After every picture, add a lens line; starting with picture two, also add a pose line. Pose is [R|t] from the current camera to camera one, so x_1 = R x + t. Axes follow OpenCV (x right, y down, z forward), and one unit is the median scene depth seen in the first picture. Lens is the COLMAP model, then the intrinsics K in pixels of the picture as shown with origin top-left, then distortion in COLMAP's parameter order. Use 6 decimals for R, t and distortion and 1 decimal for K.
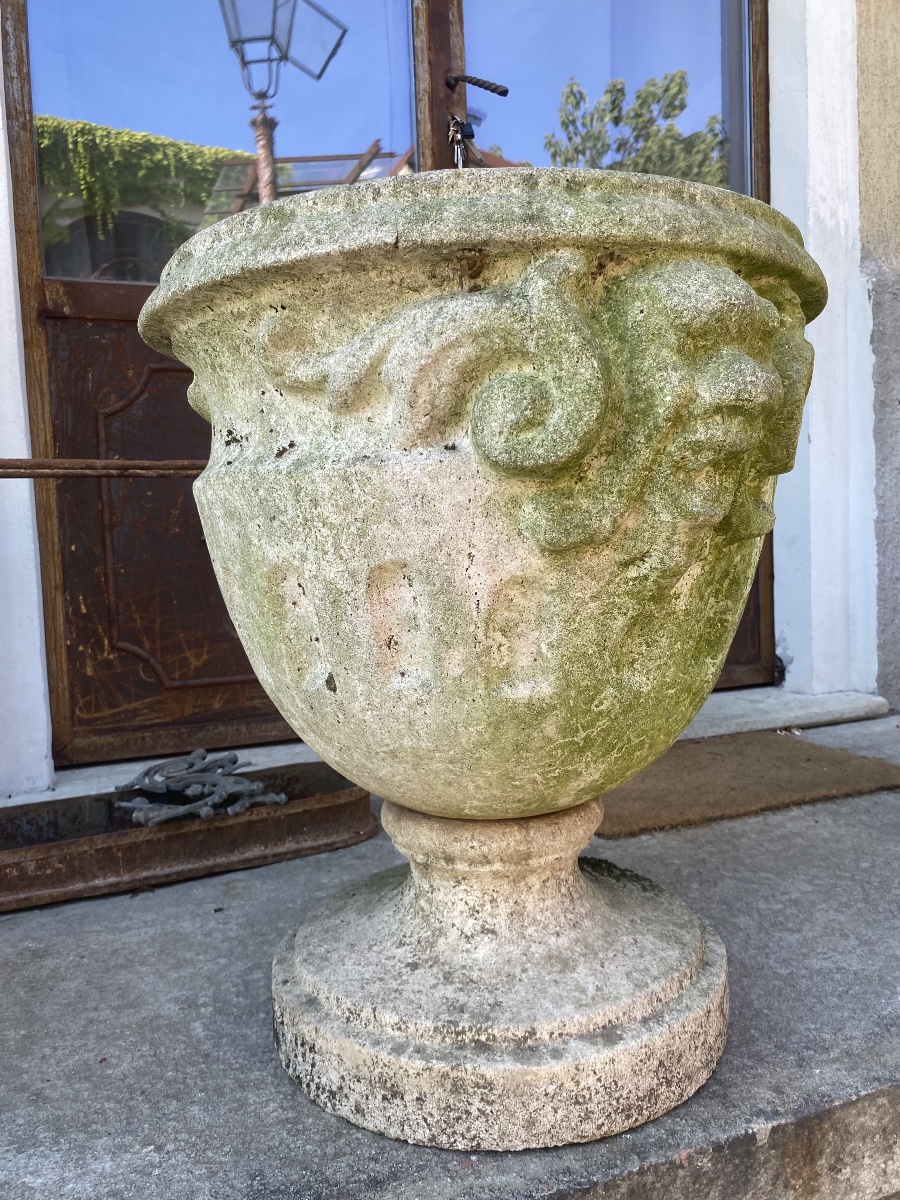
lens RADIAL K [[908.7, 0, 444.6], [0, 908.7, 595.3], [0, 0, 1]] dist [0.002024, 0.003722]
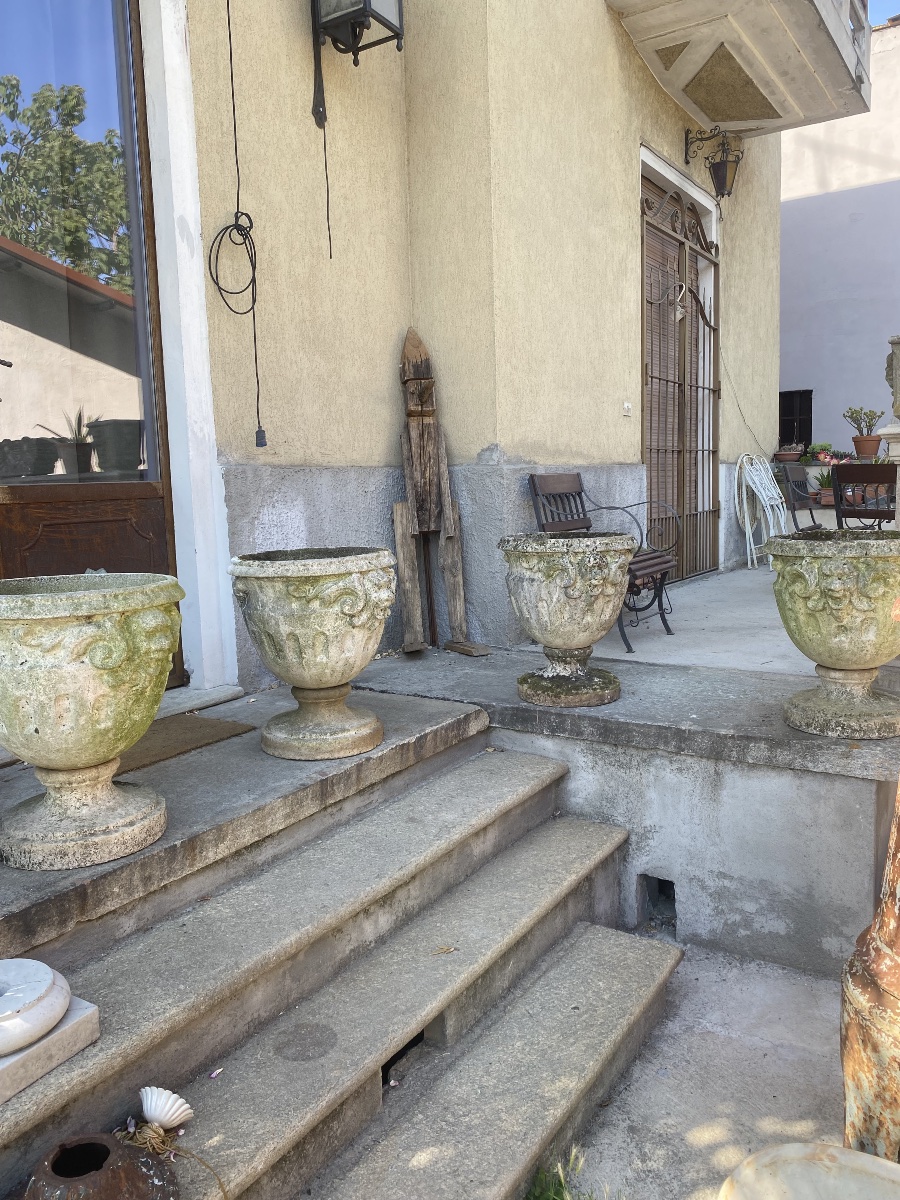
lens RADIAL K [[908.7, 0, 449.0], [0, 908.7, 593.5], [0, 0, 1]] dist [0.002024, 0.003722]
pose [[0.811520, -0.057386, 0.581500, -0.680433], [0.036758, 0.998208, 0.047212, -0.419506], [-0.583168, -0.016939, 0.812175, -2.109110]]
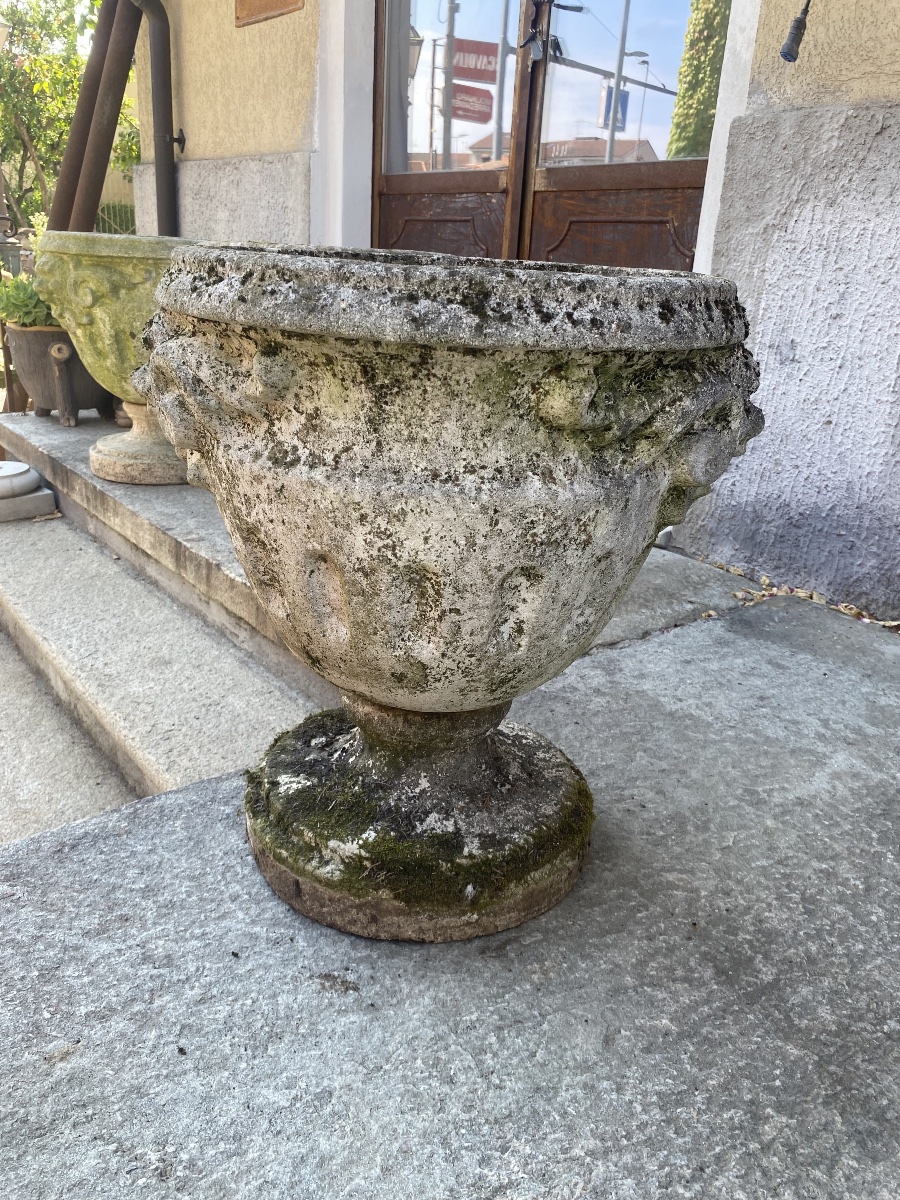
lens RADIAL K [[908.7, 0, 450.7], [0, 908.7, 598.7], [0, 0, 1]] dist [0.002024, 0.003722]
pose [[0.285593, 0.390216, -0.875310, 3.770244], [-0.129546, 0.920686, 0.368177, -0.504901], [0.949555, 0.008244, 0.313492, 1.052858]]
